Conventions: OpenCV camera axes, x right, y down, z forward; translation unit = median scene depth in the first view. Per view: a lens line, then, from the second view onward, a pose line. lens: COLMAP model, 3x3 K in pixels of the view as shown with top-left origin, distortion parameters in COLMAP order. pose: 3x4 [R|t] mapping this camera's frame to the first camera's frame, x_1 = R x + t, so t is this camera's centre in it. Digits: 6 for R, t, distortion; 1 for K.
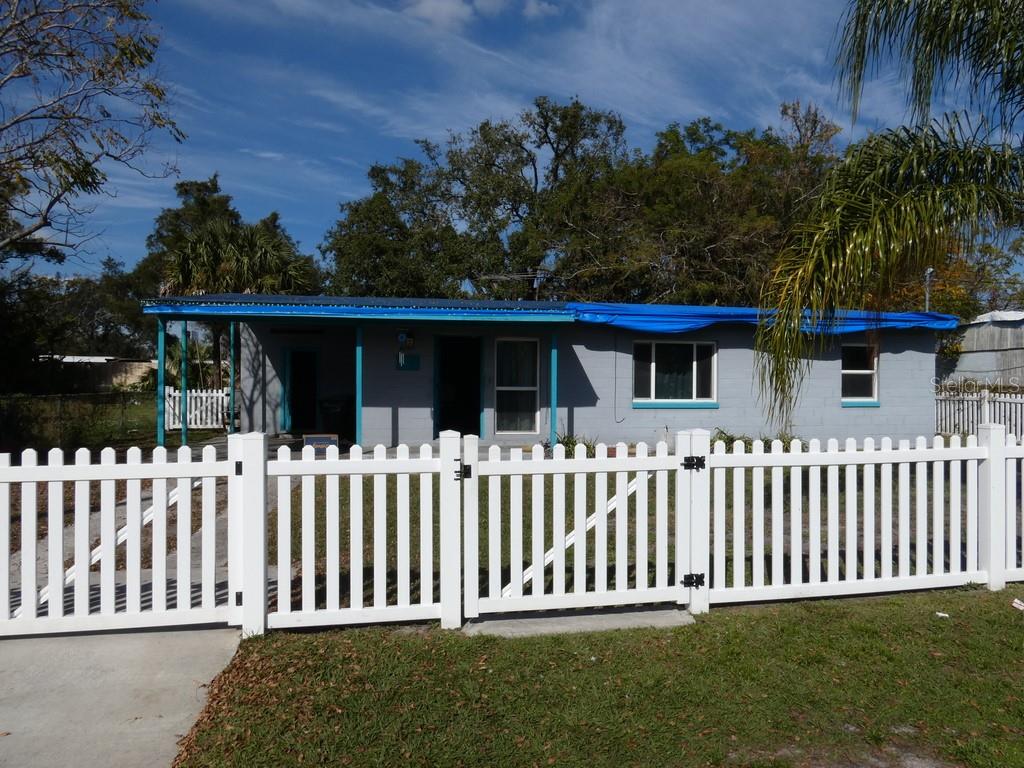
lens RADIAL K [[670.0, 0, 512.0], [0, 670.0, 384.0], [0, 0, 1]] dist [-0.024149, -0.000856]
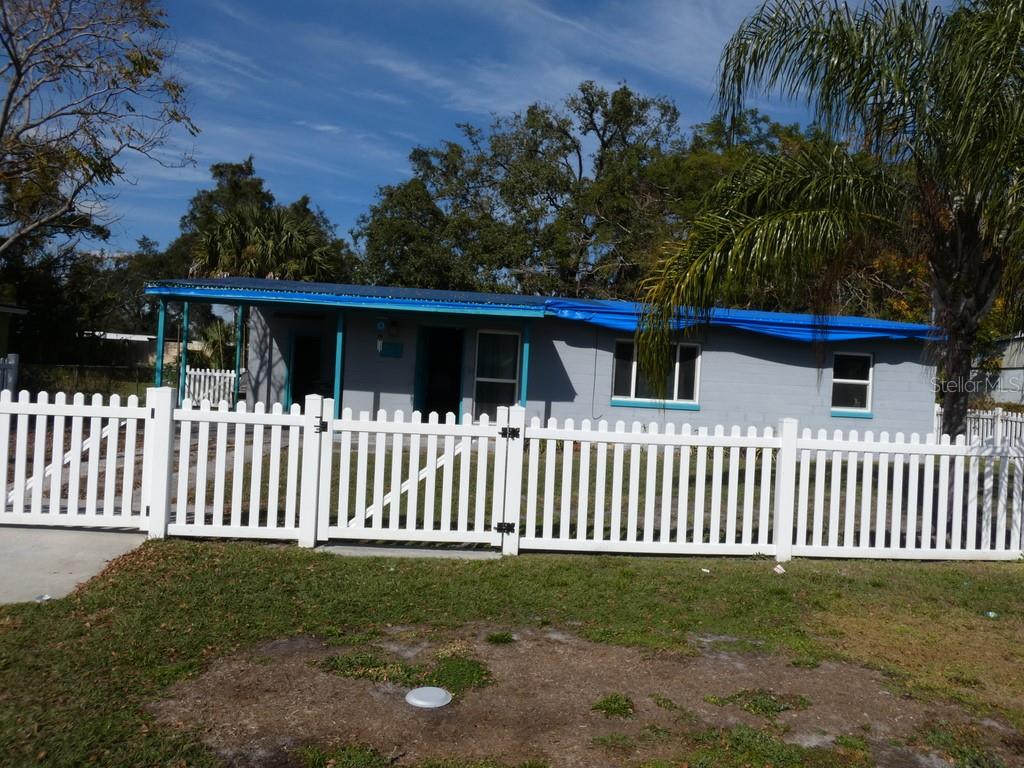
lens RADIAL K [[737.9, 0, 512.0], [0, 737.9, 384.0], [0, 0, 1]] dist [-0.041441, 0.006928]
pose [[0.994517, 0.049546, -0.092093, 0.107108], [-0.049573, 0.998769, 0.001995, 0.006950], [0.092078, 0.002581, 0.995748, -0.096230]]
